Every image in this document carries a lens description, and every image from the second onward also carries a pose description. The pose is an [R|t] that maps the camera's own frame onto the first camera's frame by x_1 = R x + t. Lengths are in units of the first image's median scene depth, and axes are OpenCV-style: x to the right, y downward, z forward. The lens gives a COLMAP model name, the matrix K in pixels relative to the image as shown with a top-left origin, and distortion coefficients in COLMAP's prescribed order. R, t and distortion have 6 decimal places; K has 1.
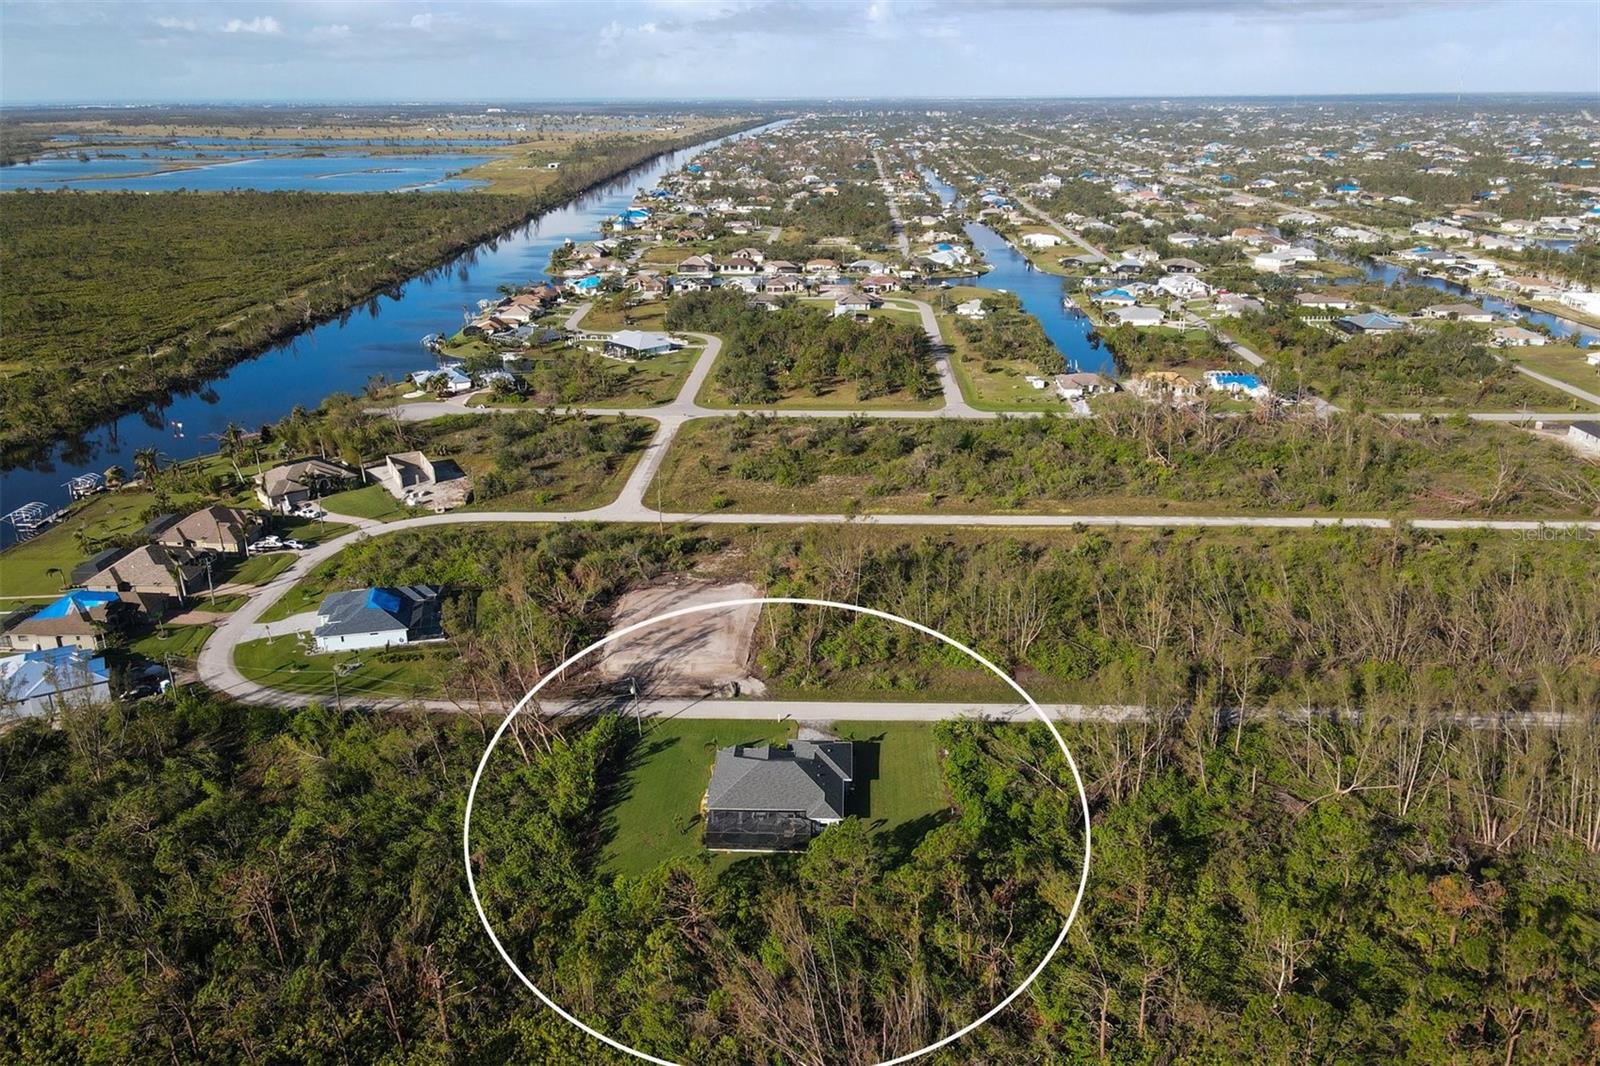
lens RADIAL K [[1177.5, 0, 800.0], [0, 1177.5, 533.0], [0, 0, 1]] dist [-0.004204, 0.035393]
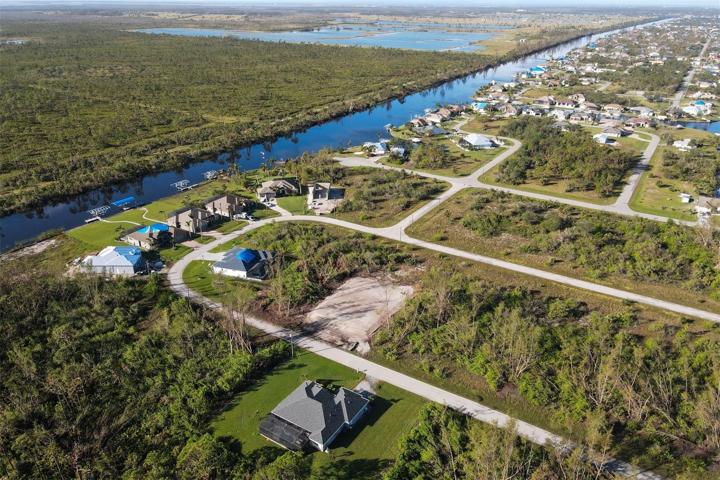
lens RADIAL K [[529.9, 0, 360.0], [0, 529.9, 240.0], [0, 0, 1]] dist [-0.004204, 0.035393]
pose [[0.866828, 0.216418, -0.449192, 0.156503], [-0.186366, 0.976224, 0.110700, -0.069629], [0.462469, -0.012244, 0.886551, 0.119778]]
